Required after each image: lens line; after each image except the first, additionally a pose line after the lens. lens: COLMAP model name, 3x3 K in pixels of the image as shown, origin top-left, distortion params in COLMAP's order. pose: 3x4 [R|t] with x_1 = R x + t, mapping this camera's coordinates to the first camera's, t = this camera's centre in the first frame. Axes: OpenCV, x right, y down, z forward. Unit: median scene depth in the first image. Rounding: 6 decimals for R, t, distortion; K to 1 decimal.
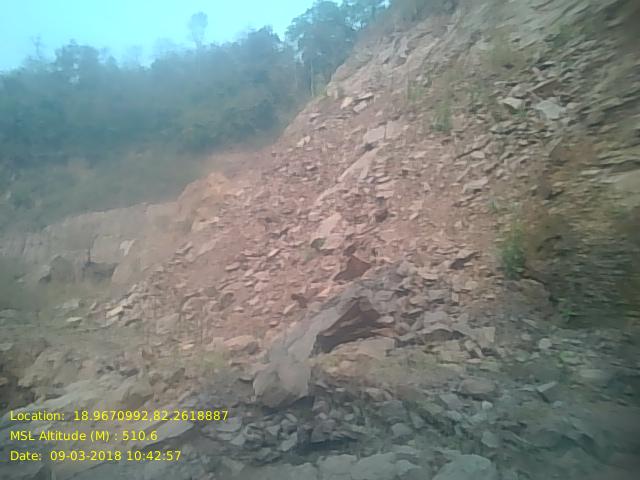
lens RADIAL K [[538.5, 0, 319.6], [0, 538.5, 246.2], [0, 0, 1]] dist [0.099004, -0.224068]
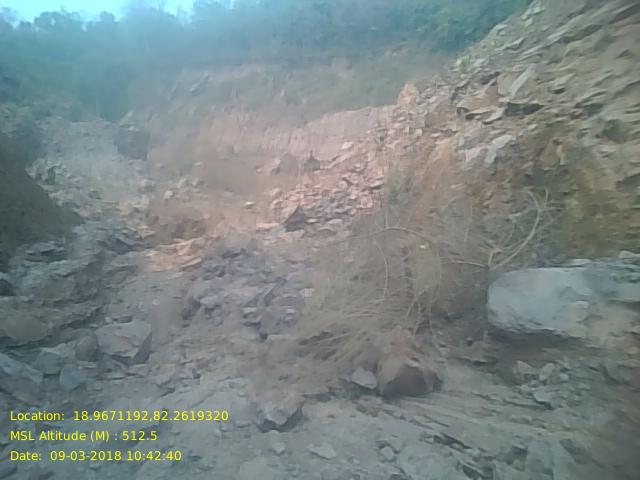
lens RADIAL K [[544.6, 0, 318.9], [0, 544.6, 243.0], [0, 0, 1]] dist [0.091090, -0.231104]
pose [[0.883120, 0.137998, -0.448392, 0.369239], [-0.056005, 0.979935, 0.191285, -0.047031], [0.465793, -0.143816, 0.873129, -0.181237]]
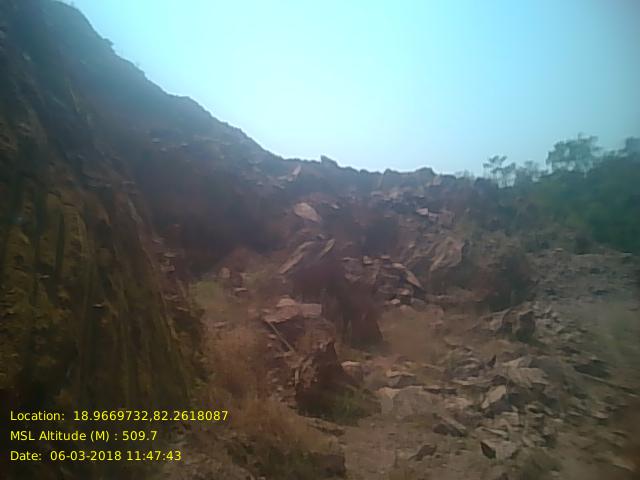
lens RADIAL K [[544.6, 0, 318.9], [0, 544.6, 243.0], [0, 0, 1]] dist [0.091090, -0.231104]
pose [[0.211889, -0.018261, -0.977123, -0.711722], [-0.051497, 0.998228, -0.029822, 0.062901], [0.975936, 0.056638, 0.210574, 0.773756]]
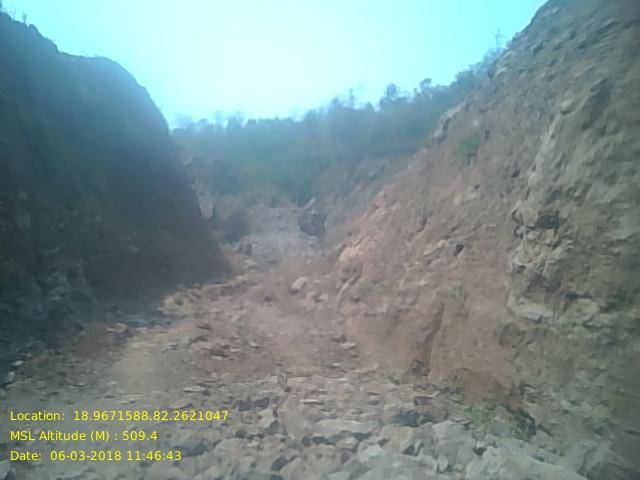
lens RADIAL K [[554.0, 0, 323.8], [0, 554.0, 223.0], [0, 0, 1]] dist [0.132126, -0.239439]
pose [[0.669629, 0.053629, -0.740757, 1.344011], [-0.031007, 0.998539, 0.044263, -0.171162], [0.742048, -0.006671, 0.670313, -0.702313]]
